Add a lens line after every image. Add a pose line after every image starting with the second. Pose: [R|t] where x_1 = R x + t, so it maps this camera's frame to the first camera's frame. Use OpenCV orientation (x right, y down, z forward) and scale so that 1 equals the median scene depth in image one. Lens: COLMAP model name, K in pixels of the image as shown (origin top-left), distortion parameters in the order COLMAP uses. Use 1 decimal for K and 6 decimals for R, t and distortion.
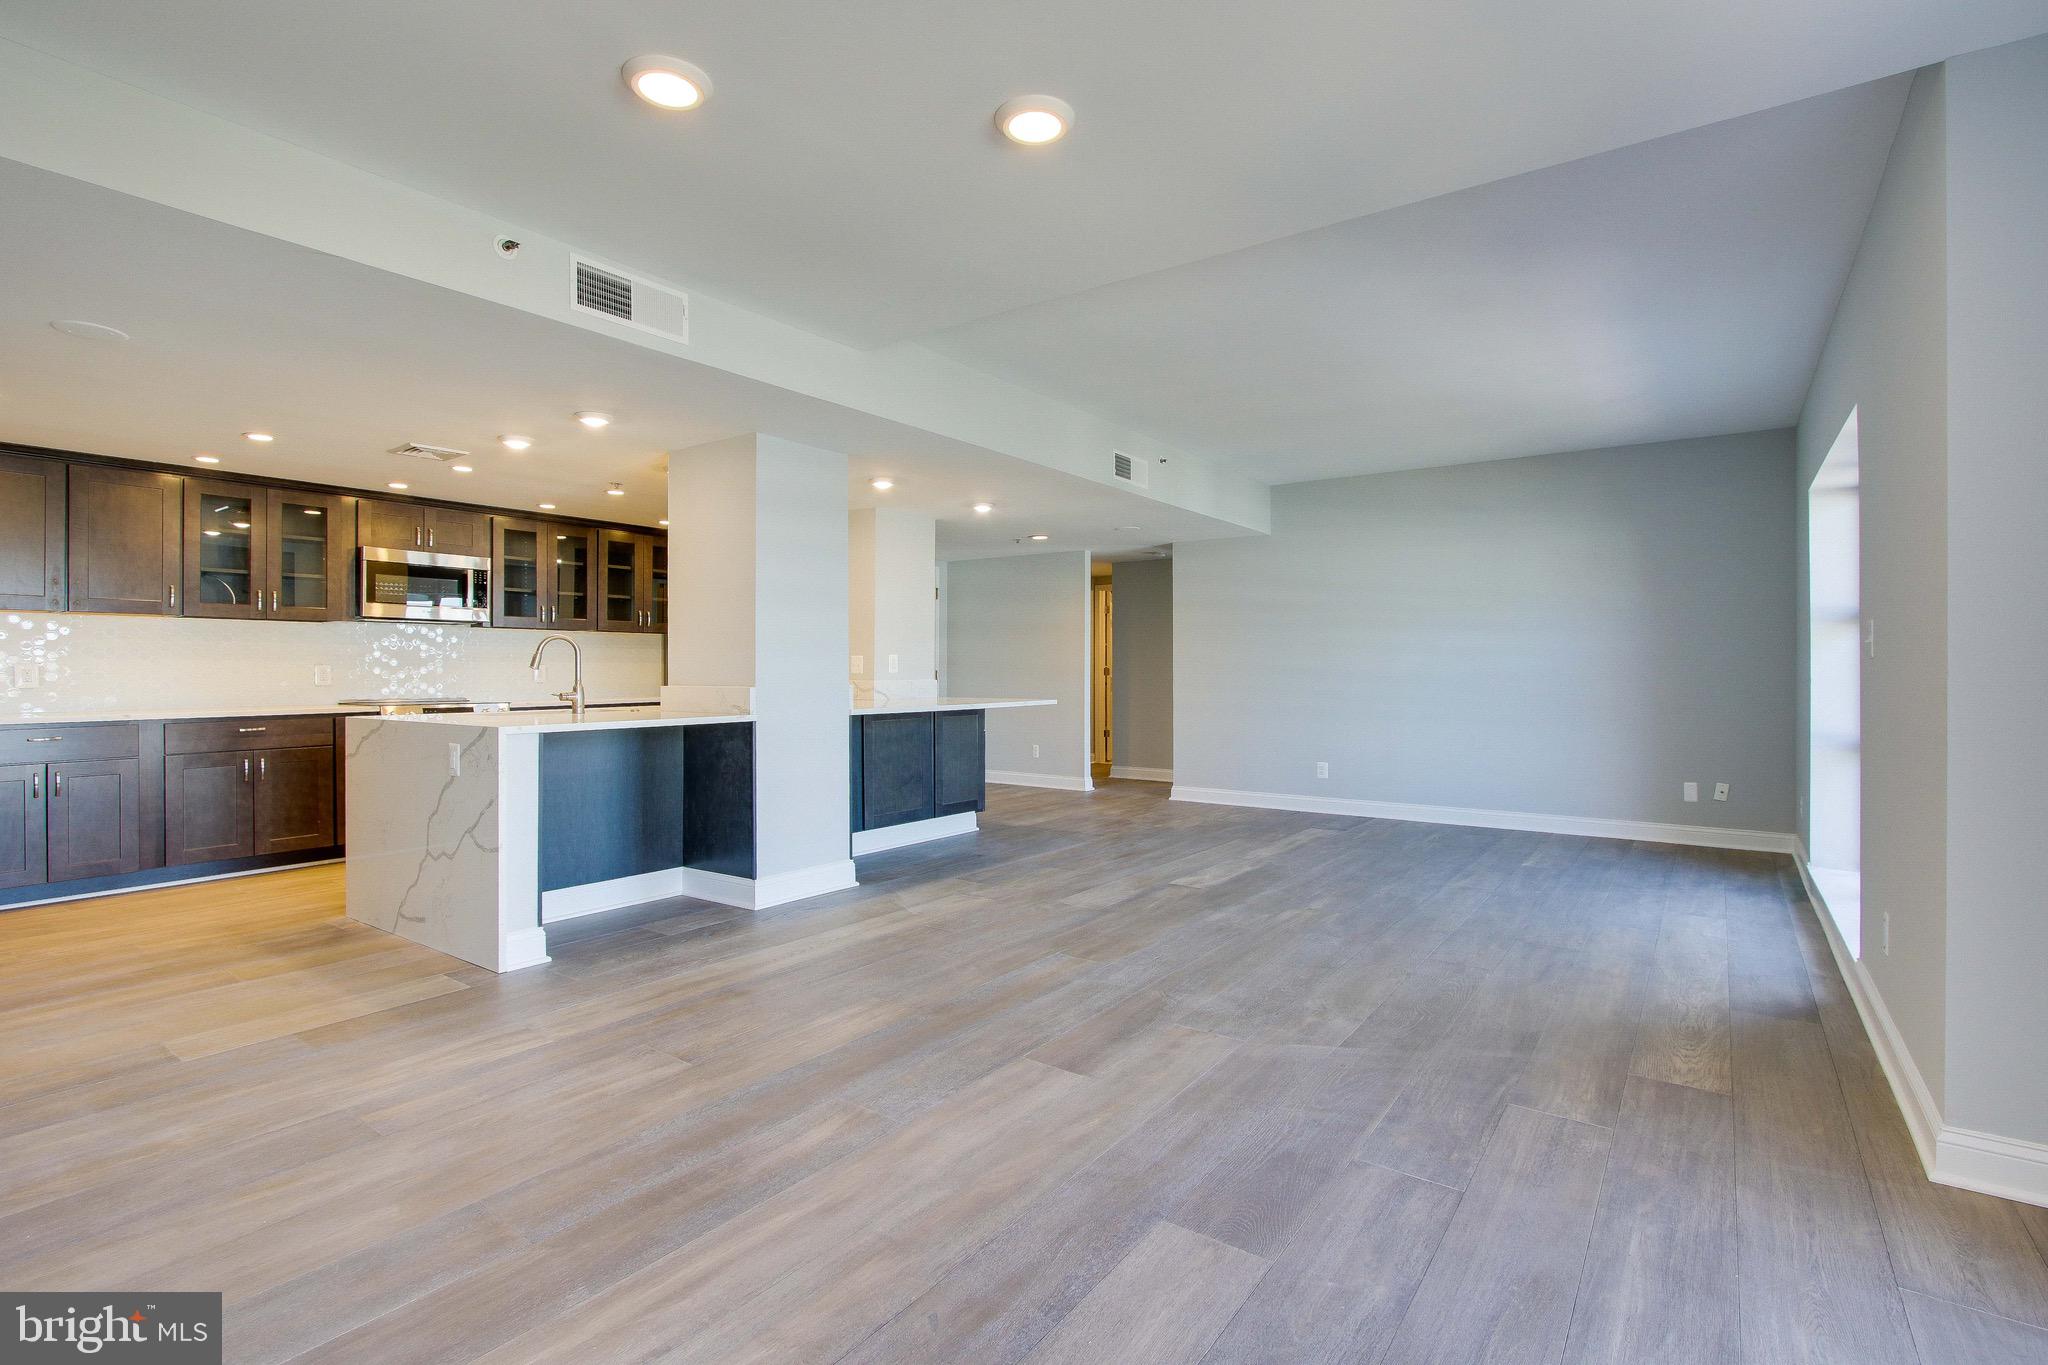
lens RADIAL K [[947.7, 0, 1031.6], [0, 947.7, 671.1], [0, 0, 1]] dist [-0.015895, 0.002134]
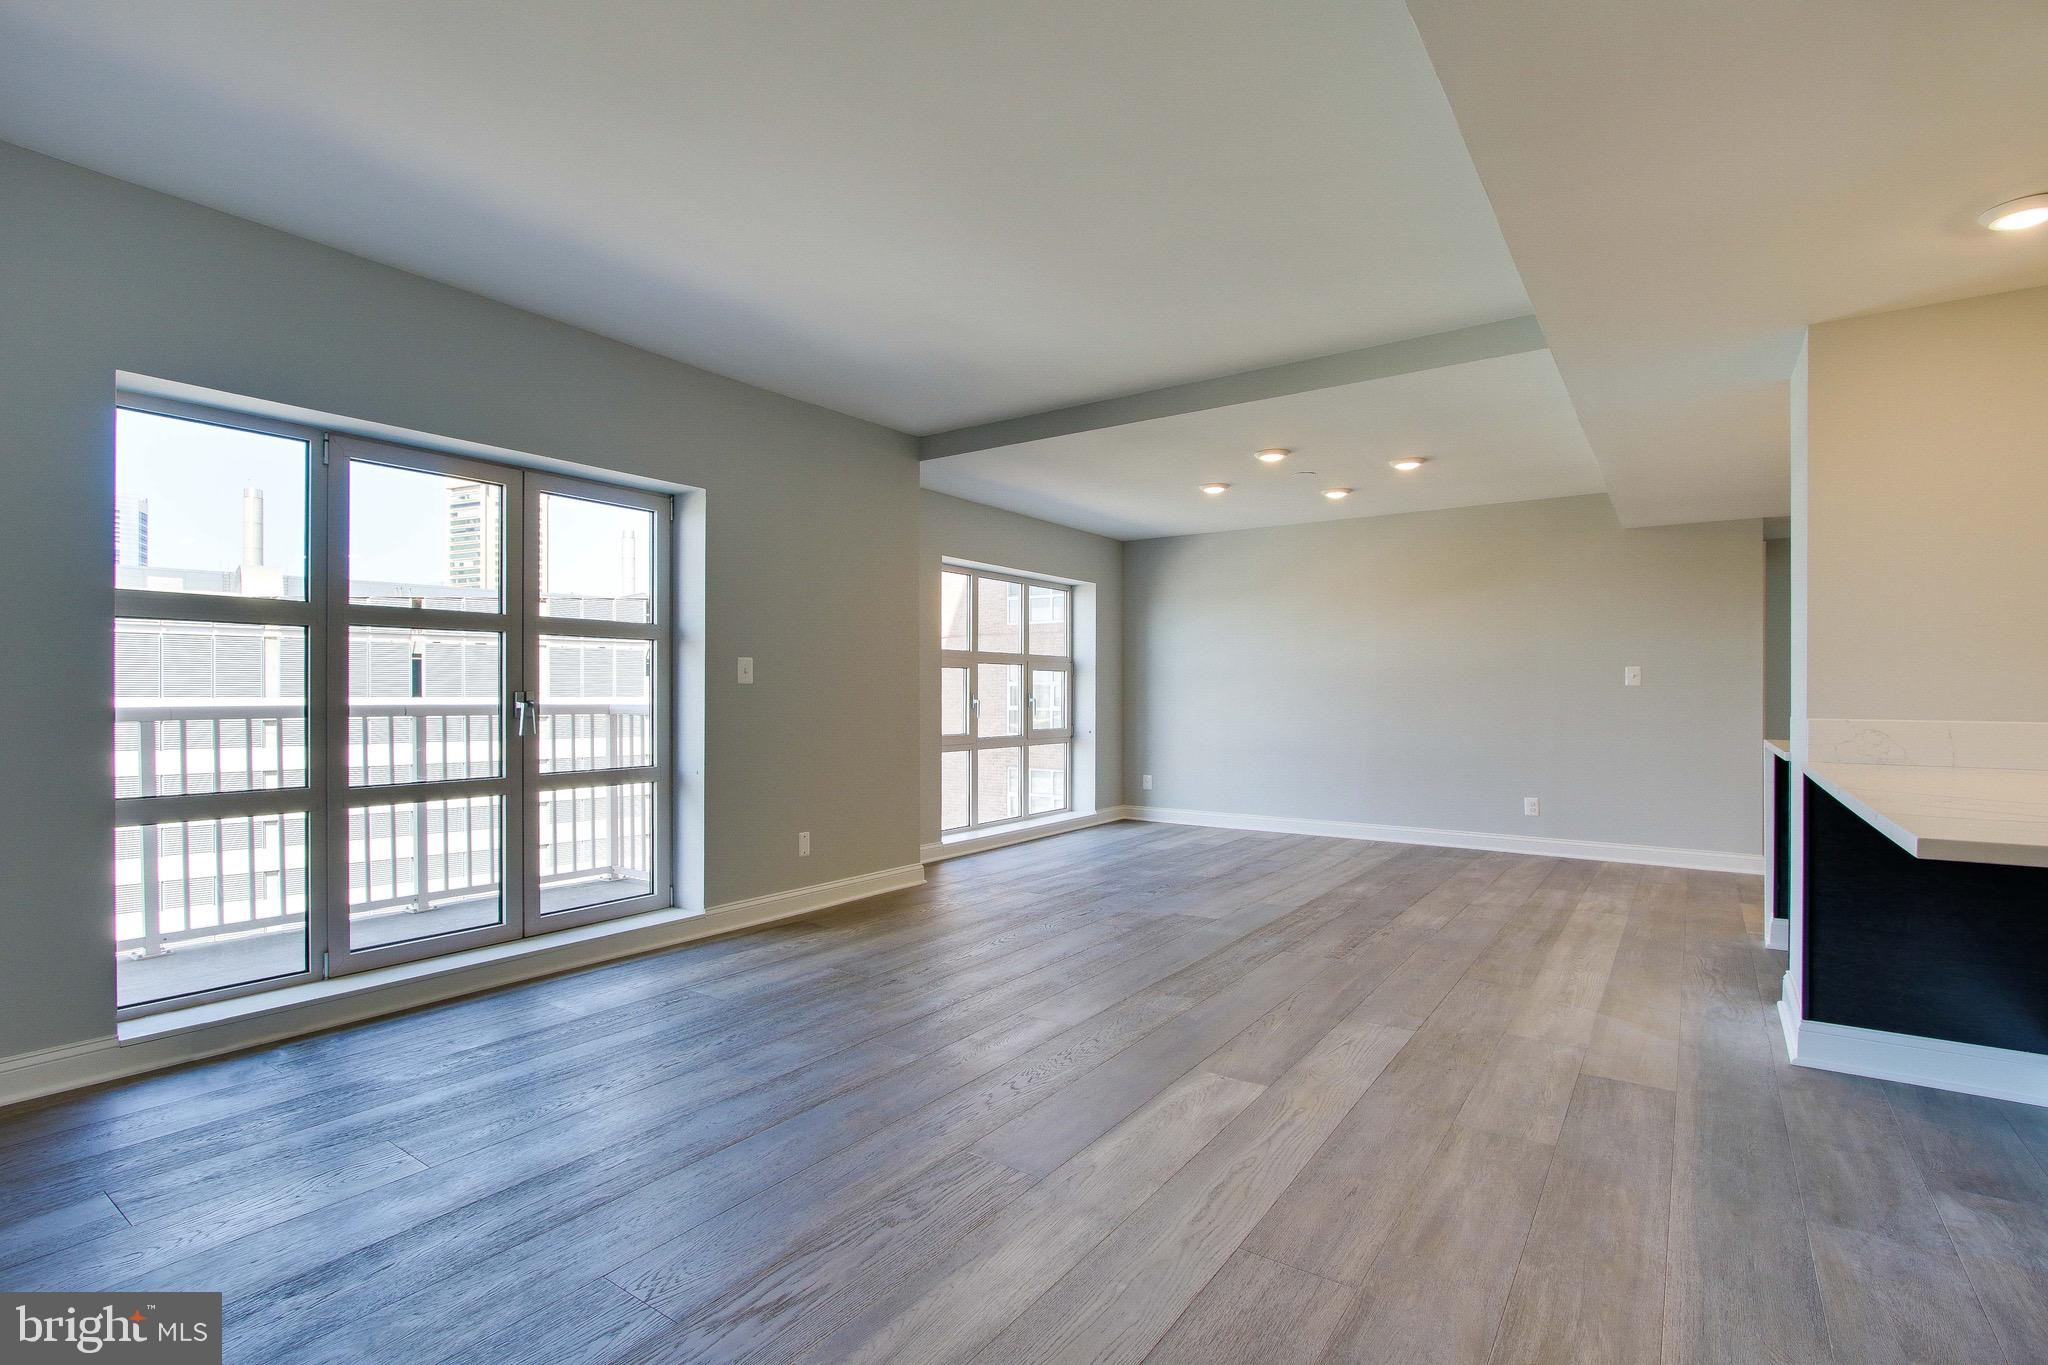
lens RADIAL K [[947.7, 0, 1030.3], [0, 947.7, 703.0], [0, 0, 1]] dist [-0.015895, 0.002134]
pose [[-0.999898, -0.001550, -0.014226, 0.337576], [-0.001740, 0.999910, 0.013319, -0.002379], [0.014204, 0.013343, -0.999810, 1.791402]]
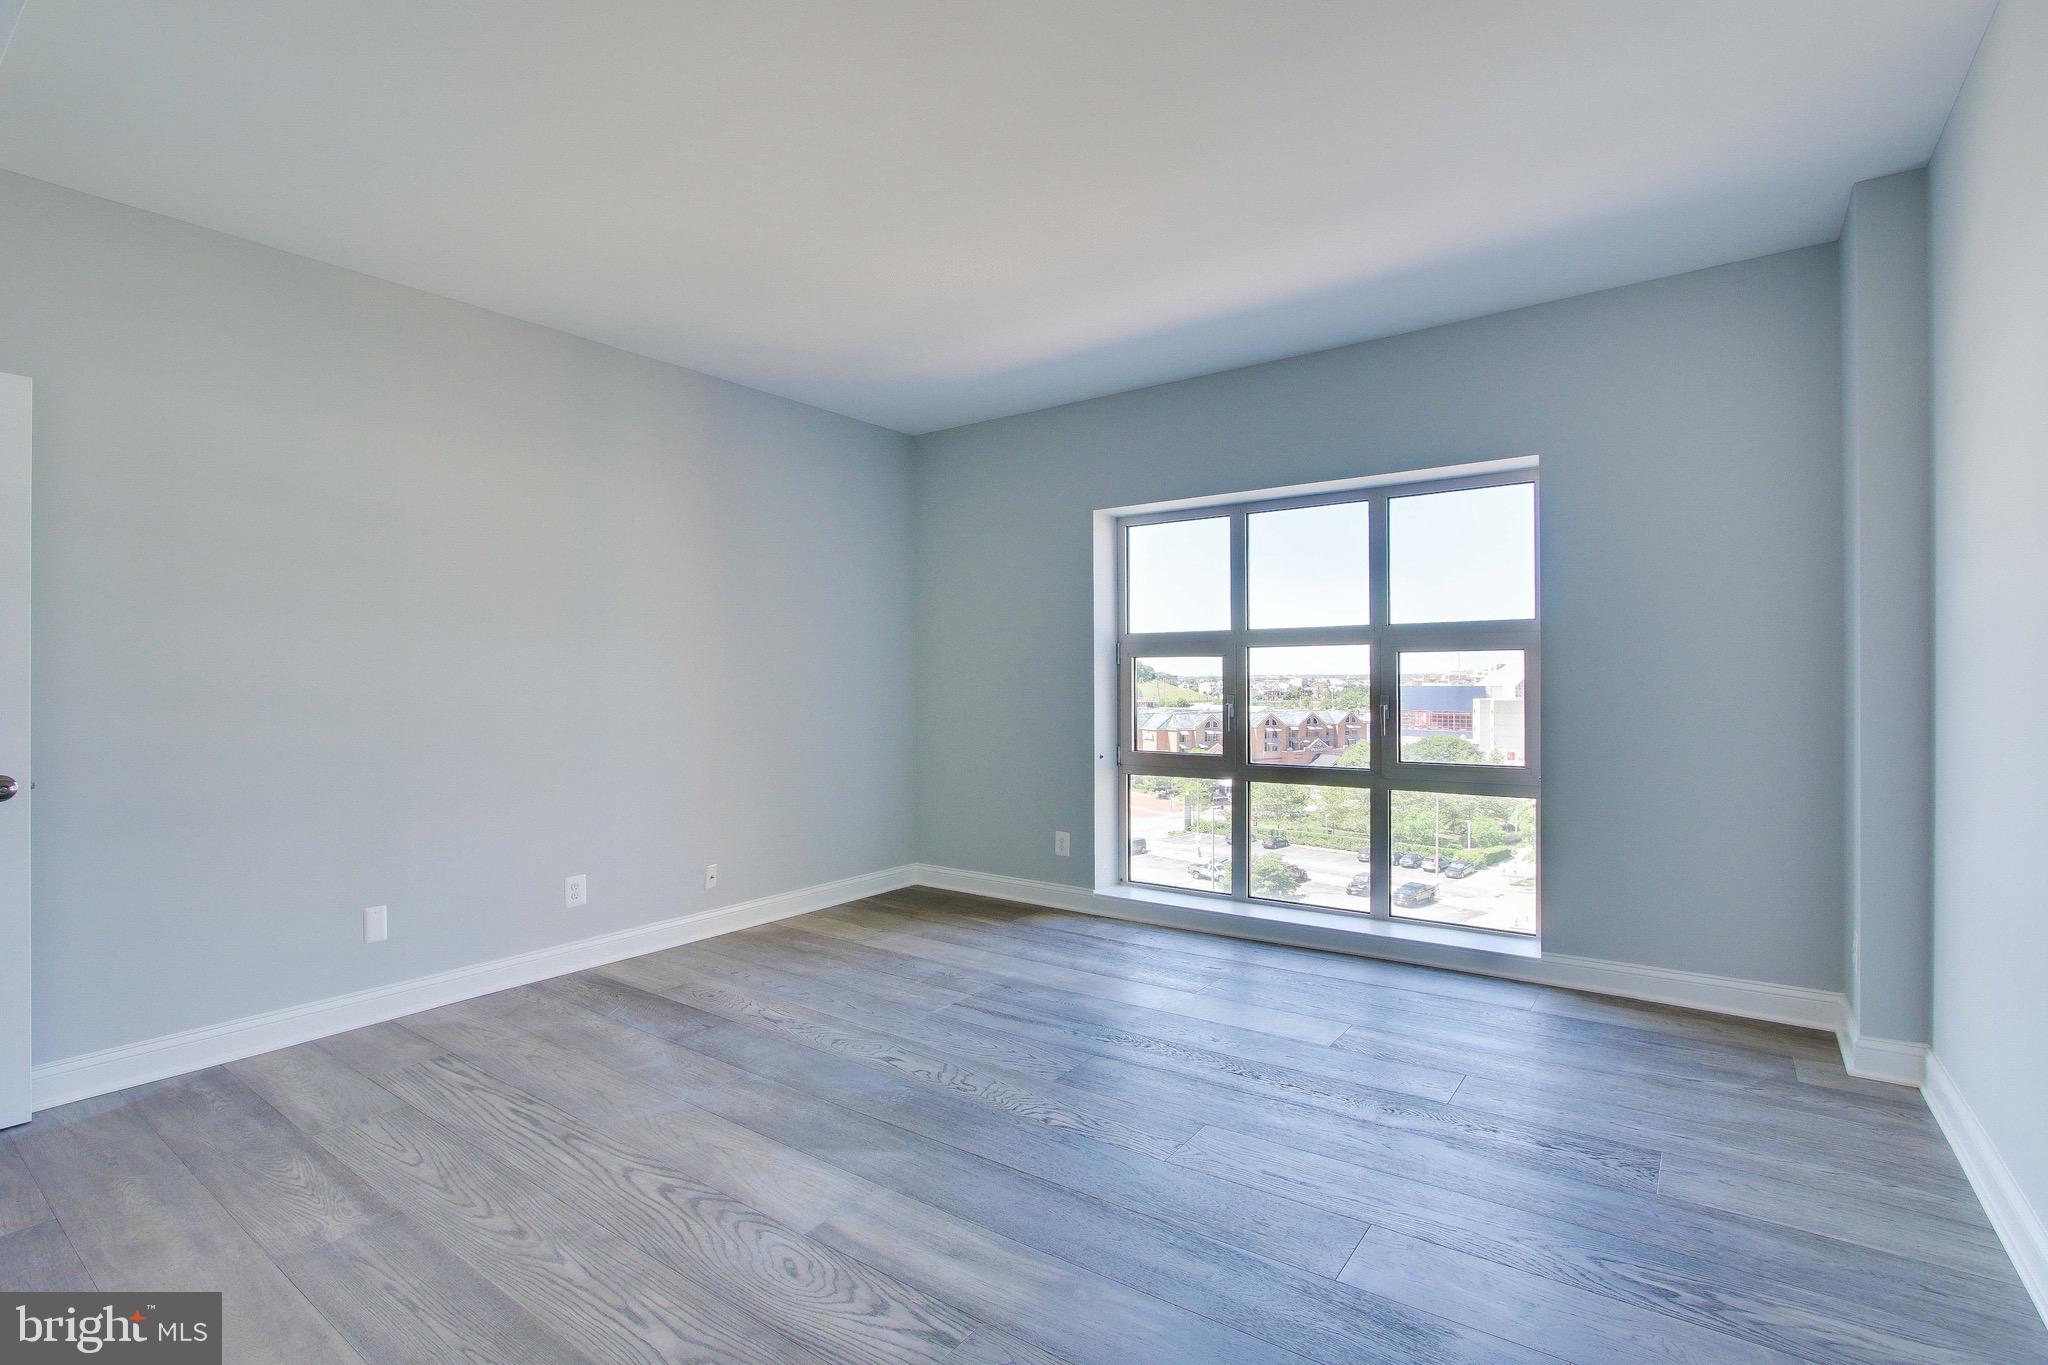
lens RADIAL K [[927.5, 0, 1027.1], [0, 927.5, 682.9], [0, 0, 1]] dist [-0.014037, 0.001879]
pose [[-0.015261, -0.001078, 0.999883, -0.644737], [0.002598, 0.999996, 0.001118, -0.012067], [-0.999880, 0.002614, -0.015258, 0.380527]]
